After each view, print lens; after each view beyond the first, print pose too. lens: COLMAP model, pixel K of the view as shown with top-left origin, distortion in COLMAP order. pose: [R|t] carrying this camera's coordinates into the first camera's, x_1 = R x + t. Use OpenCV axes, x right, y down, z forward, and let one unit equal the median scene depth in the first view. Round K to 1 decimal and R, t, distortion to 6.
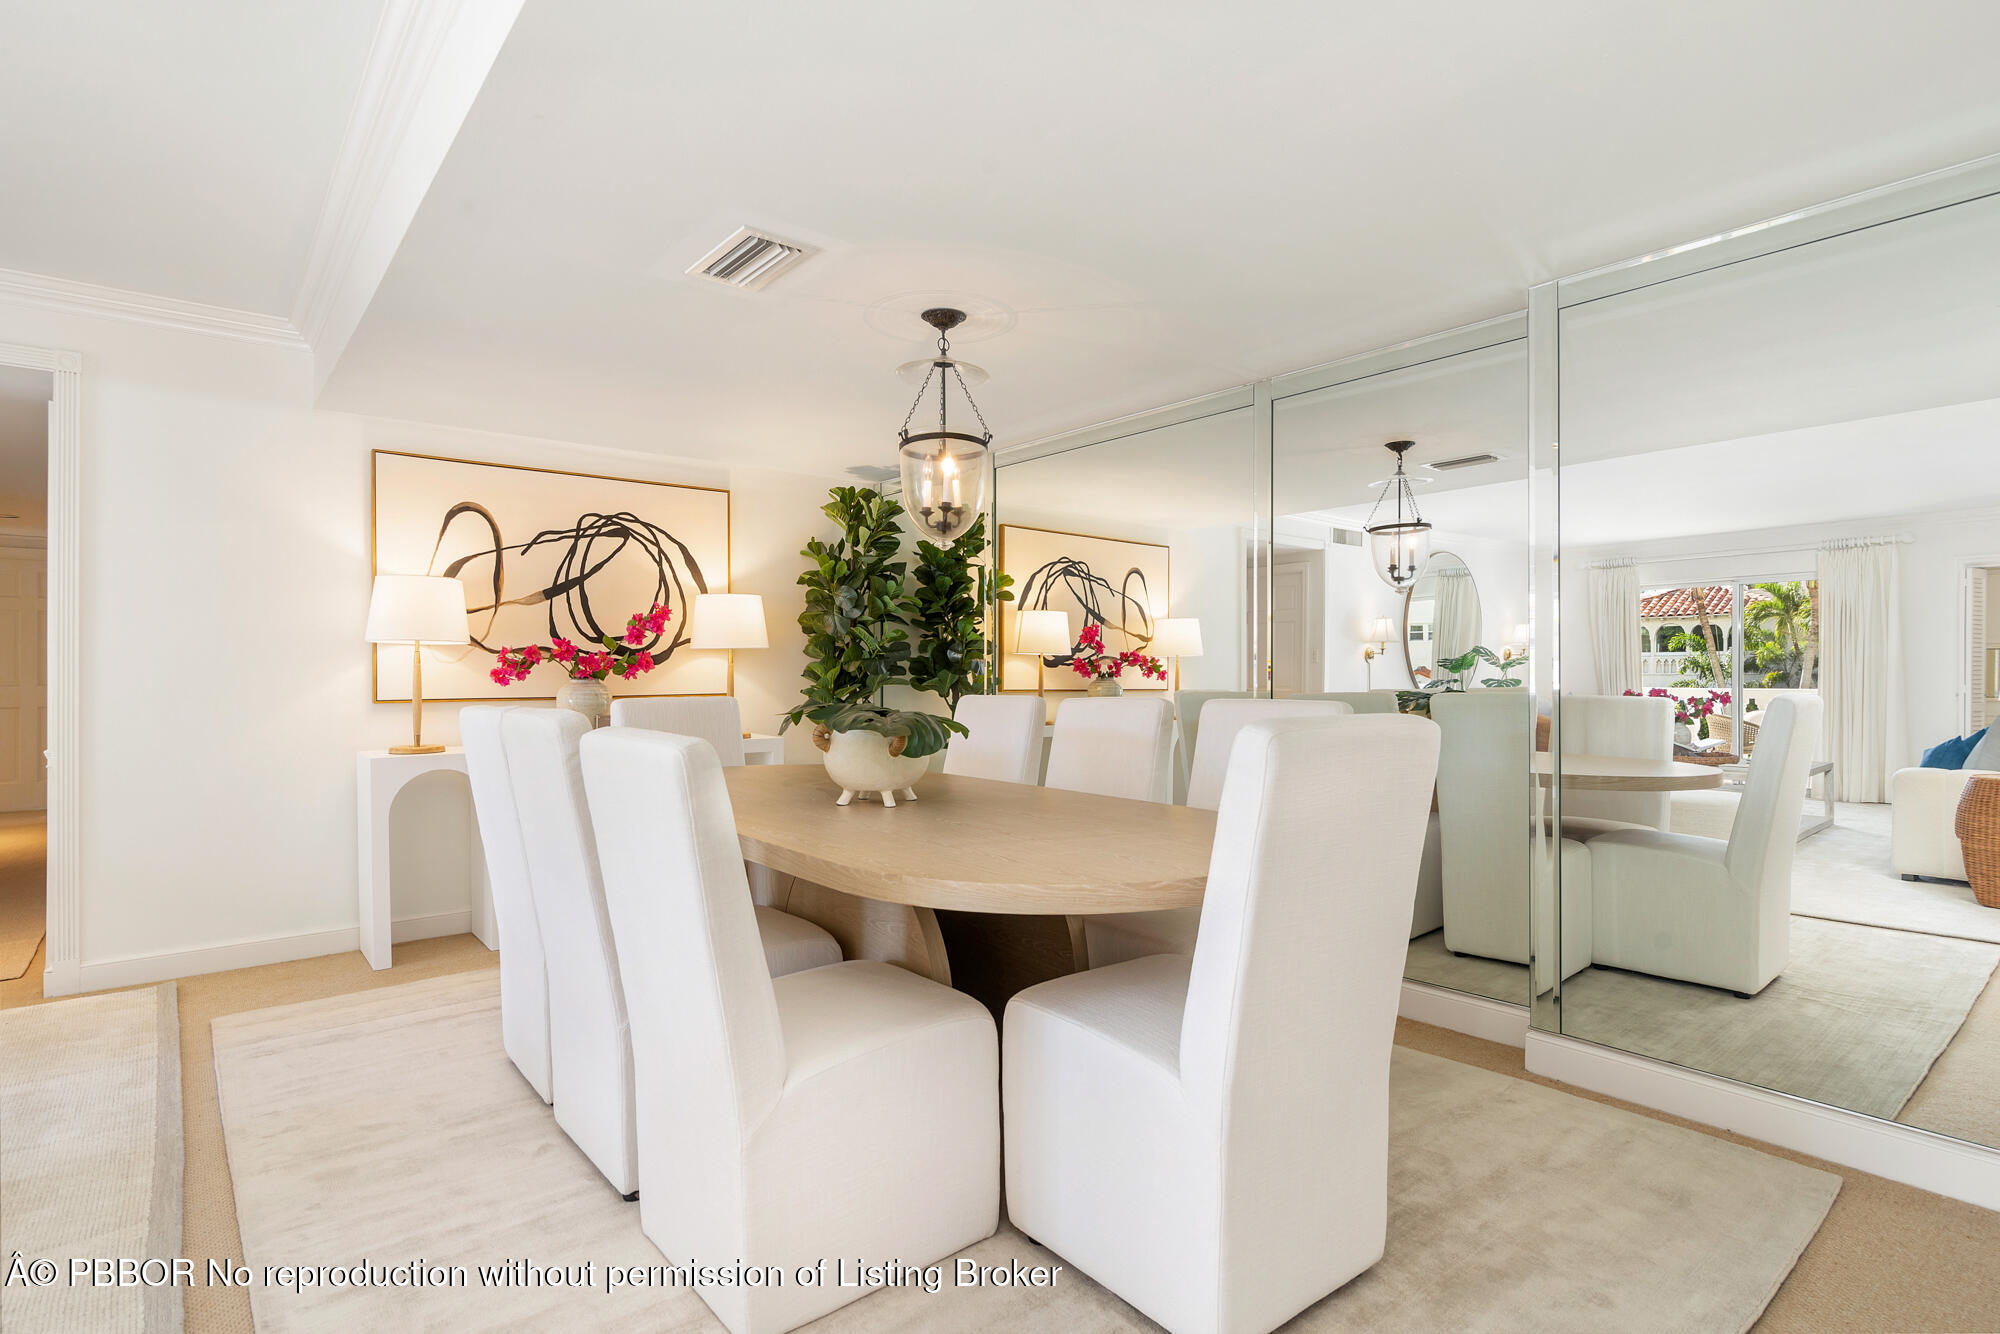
lens RADIAL K [[971.6, 0, 991.8], [0, 971.6, 673.8], [0, 0, 1]] dist [0.030148, 0.000040]
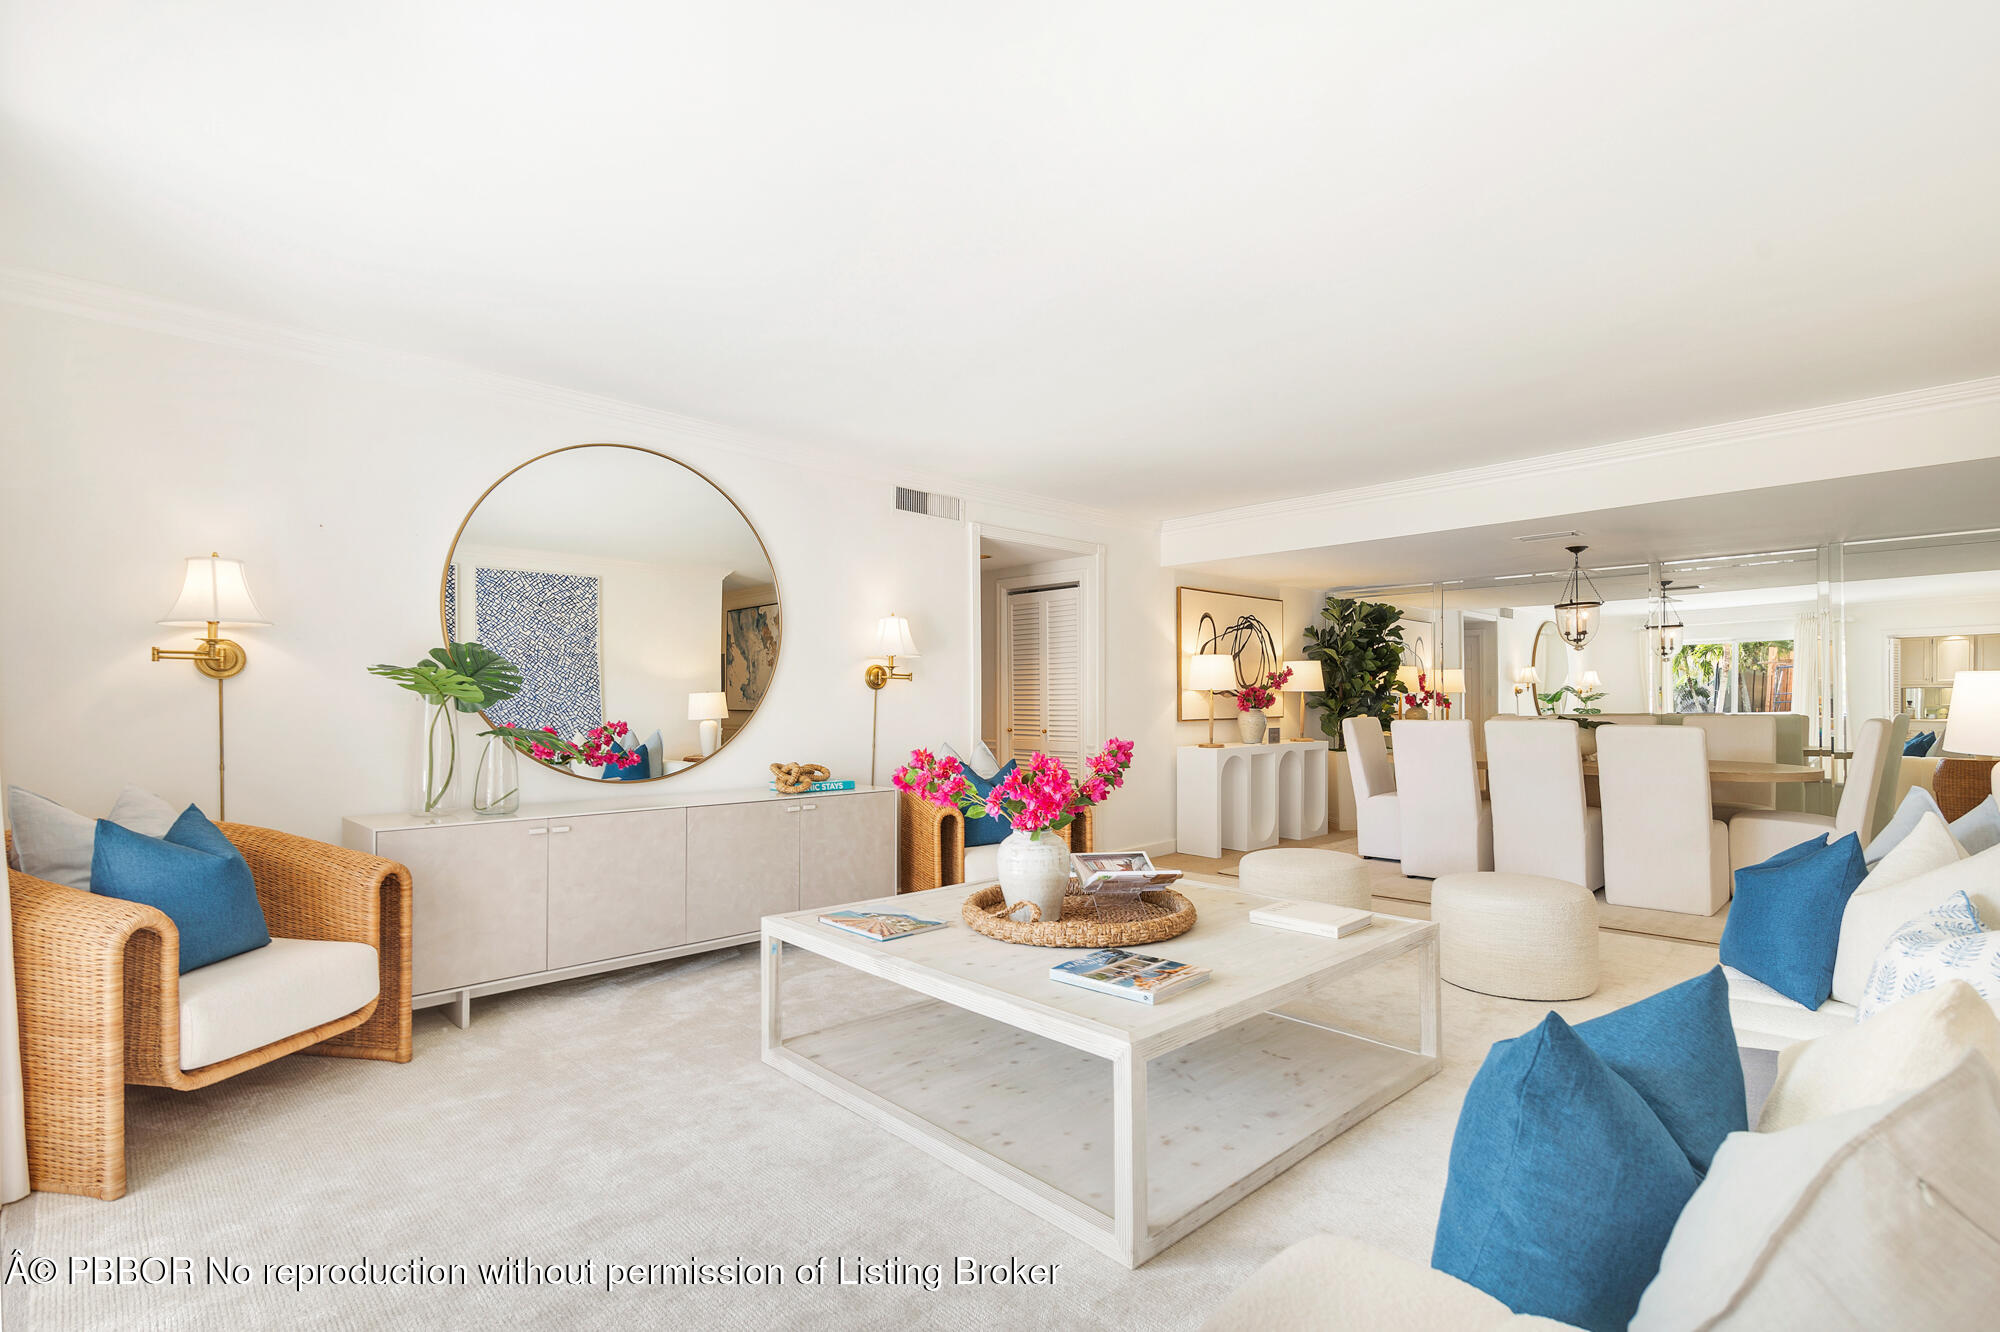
lens RADIAL K [[927.8, 0, 1005.2], [0, 927.8, 673.8], [0, 0, 1]] dist [-0.002130, -0.000667]
pose [[0.997202, 0.000469, 0.074746, -0.924782], [0.002019, 0.999446, -0.033206, -0.002959], [-0.074721, 0.033264, 0.996650, -0.628421]]
